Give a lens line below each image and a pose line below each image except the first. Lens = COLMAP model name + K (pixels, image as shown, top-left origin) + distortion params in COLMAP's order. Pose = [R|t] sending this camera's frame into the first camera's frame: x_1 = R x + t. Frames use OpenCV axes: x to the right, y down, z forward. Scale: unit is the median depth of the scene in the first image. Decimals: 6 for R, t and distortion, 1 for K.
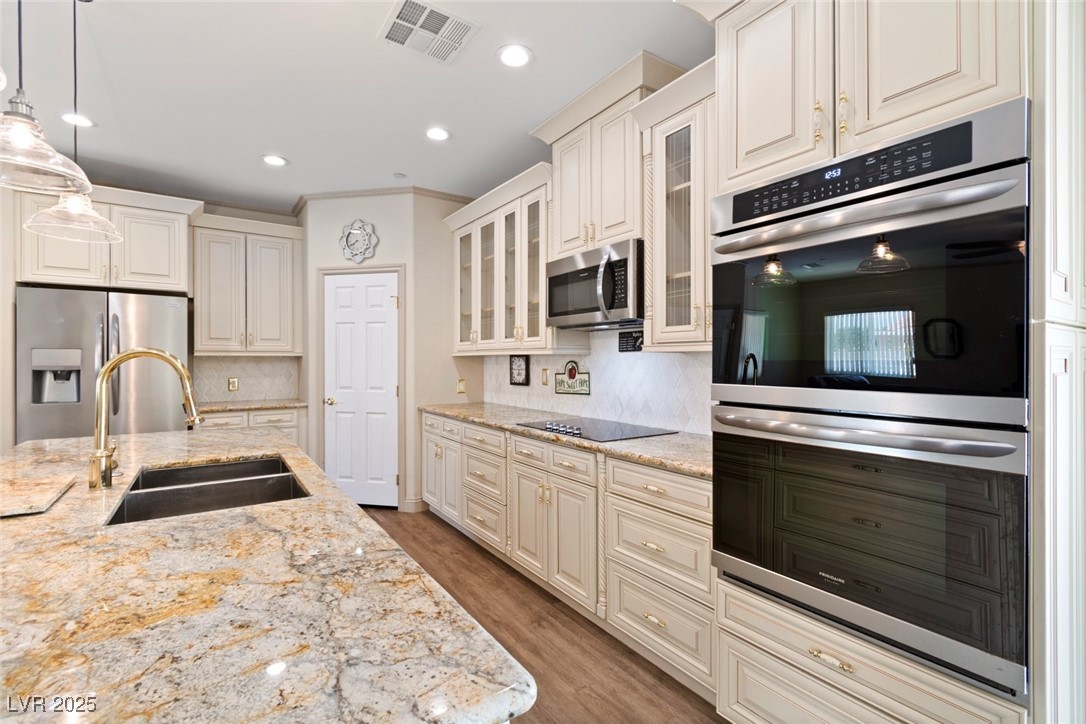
lens RADIAL K [[483.6, 0, 541.3], [0, 483.6, 360.6], [0, 0, 1]] dist [-0.000055, -0.001381]
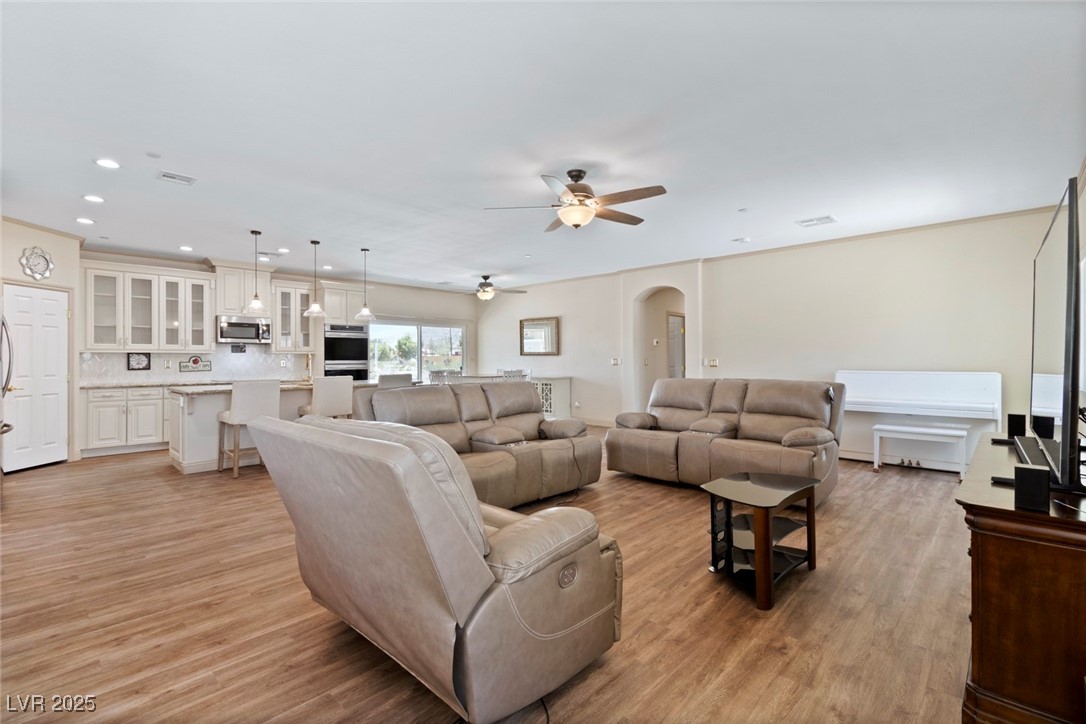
lens RADIAL K [[483.6, 0, 540.5], [0, 483.6, 355.1], [0, 0, 1]] dist [-0.000055, -0.001381]
pose [[-0.216644, 0.010529, 0.976194, -2.442983], [0.005967, 0.999937, -0.009461, 0.025778], [-0.976232, 0.003775, -0.216693, -0.047623]]
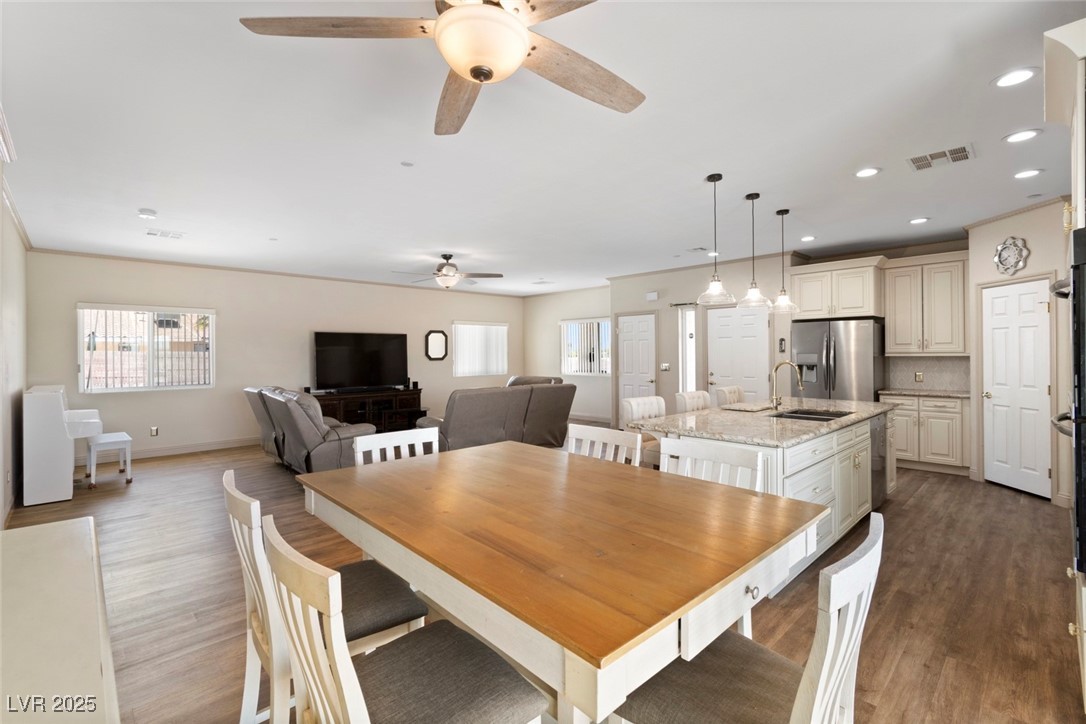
lens RADIAL K [[483.6, 0, 537.4], [0, 483.6, 352.6], [0, 0, 1]] dist [-0.000055, -0.001381]
pose [[0.154577, -0.001414, -0.987980, 0.722147], [0.008912, 0.999960, -0.000037, -0.038014], [0.987940, -0.008799, 0.154584, -0.350937]]
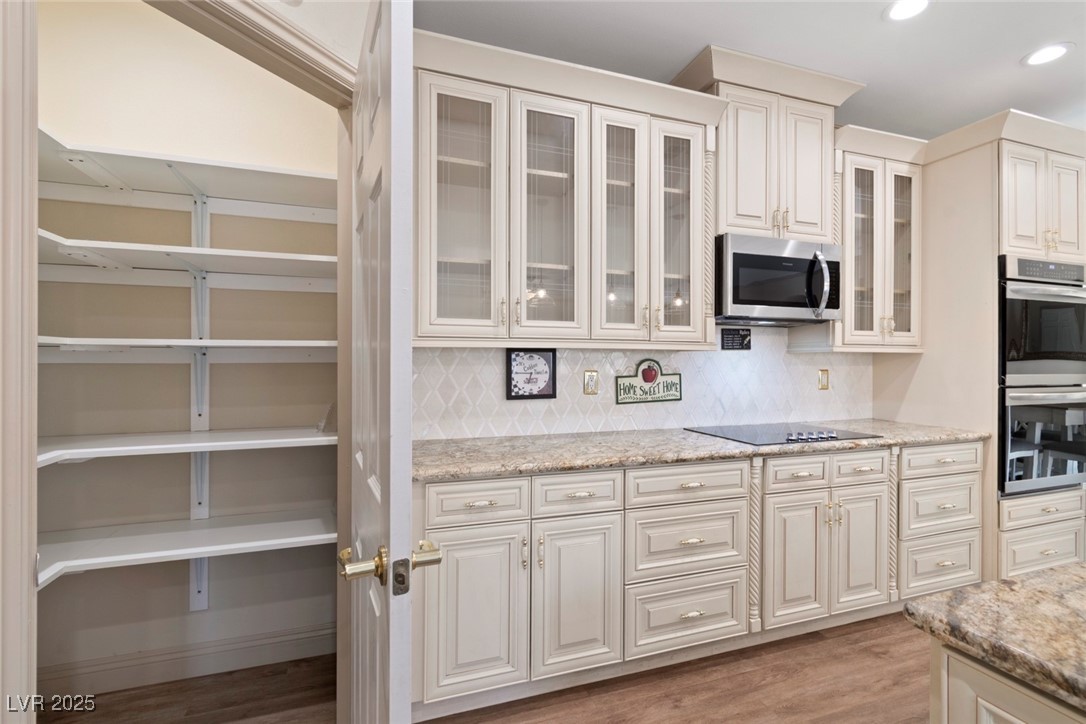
lens RADIAL K [[483.6, 0, 537.7], [0, 483.6, 361.1], [0, 0, 1]] dist [-0.000055, -0.001381]
pose [[0.268309, 0.001050, 0.963332, -0.739170], [-0.002738, 0.999996, -0.000327, 0.004583], [-0.963329, -0.002550, 0.268311, 0.980283]]
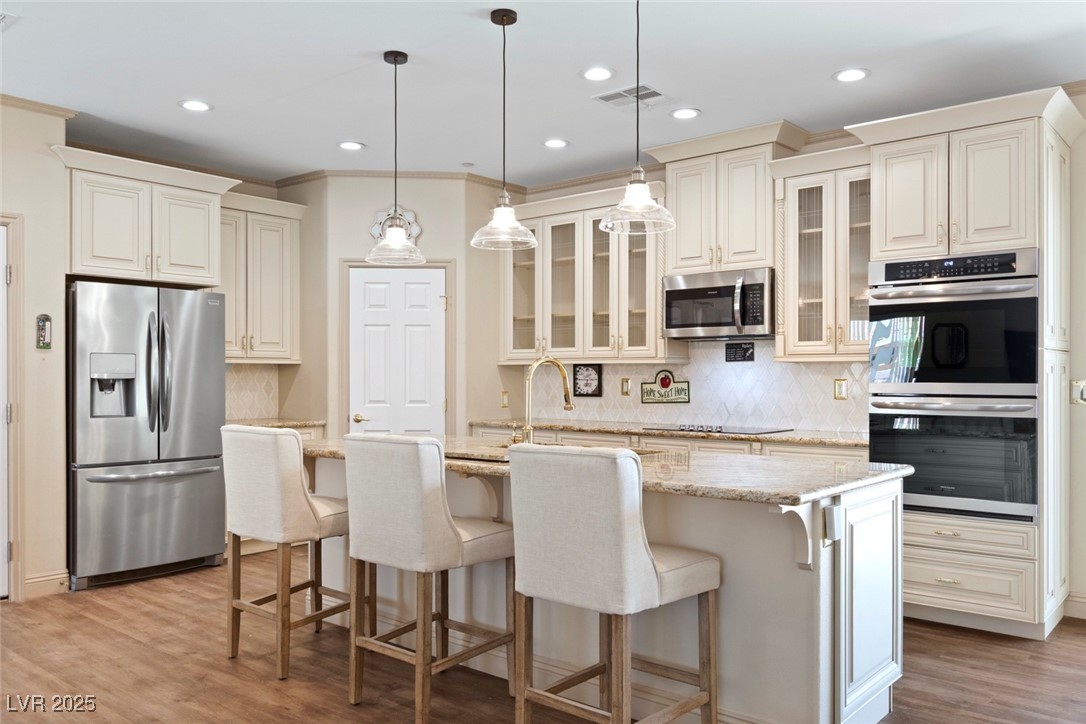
lens RADIAL K [[840.1, 0, 540.4], [0, 840.1, 376.8], [0, 0, 1]] dist [0.001344, 0.000727]
pose [[0.965144, 0.001706, 0.261712, -0.656941], [-0.001823, 0.999998, 0.000204, 0.014905], [-0.261712, -0.000674, 0.965146, -0.633960]]
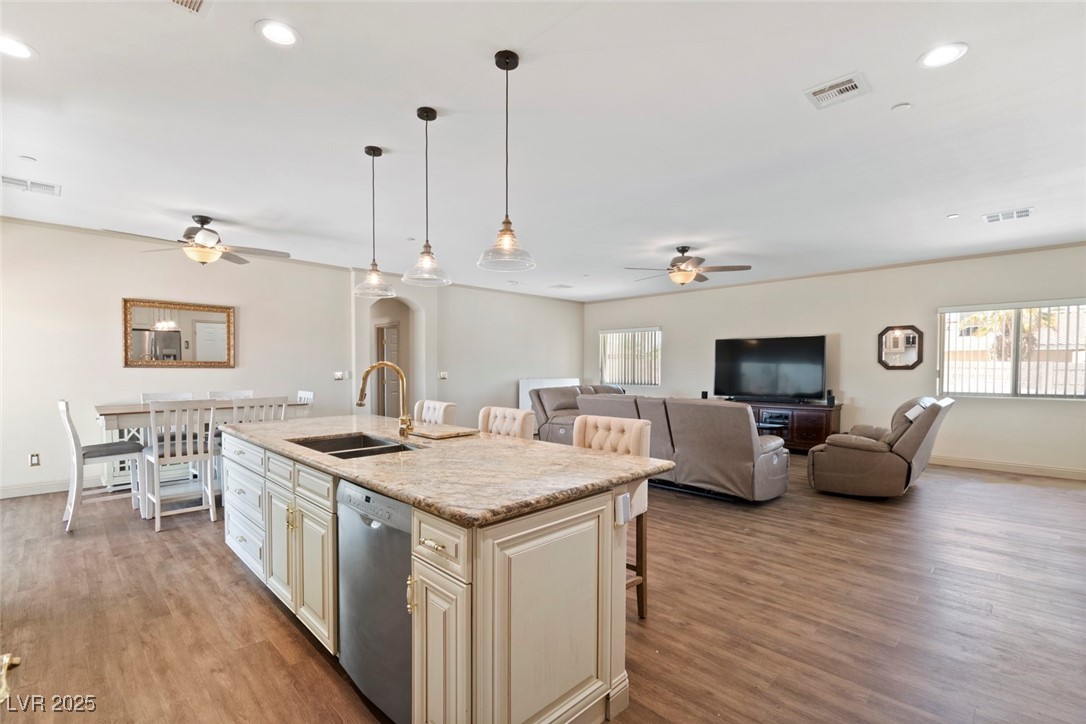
lens RADIAL K [[483.6, 0, 542.3], [0, 483.6, 390.9], [0, 0, 1]] dist [-0.000055, -0.001381]
pose [[-0.982230, 0.007420, -0.187537, -0.463208], [-0.002282, 0.998672, 0.051470, -0.005679], [0.187670, 0.050983, -0.980908, 1.253161]]
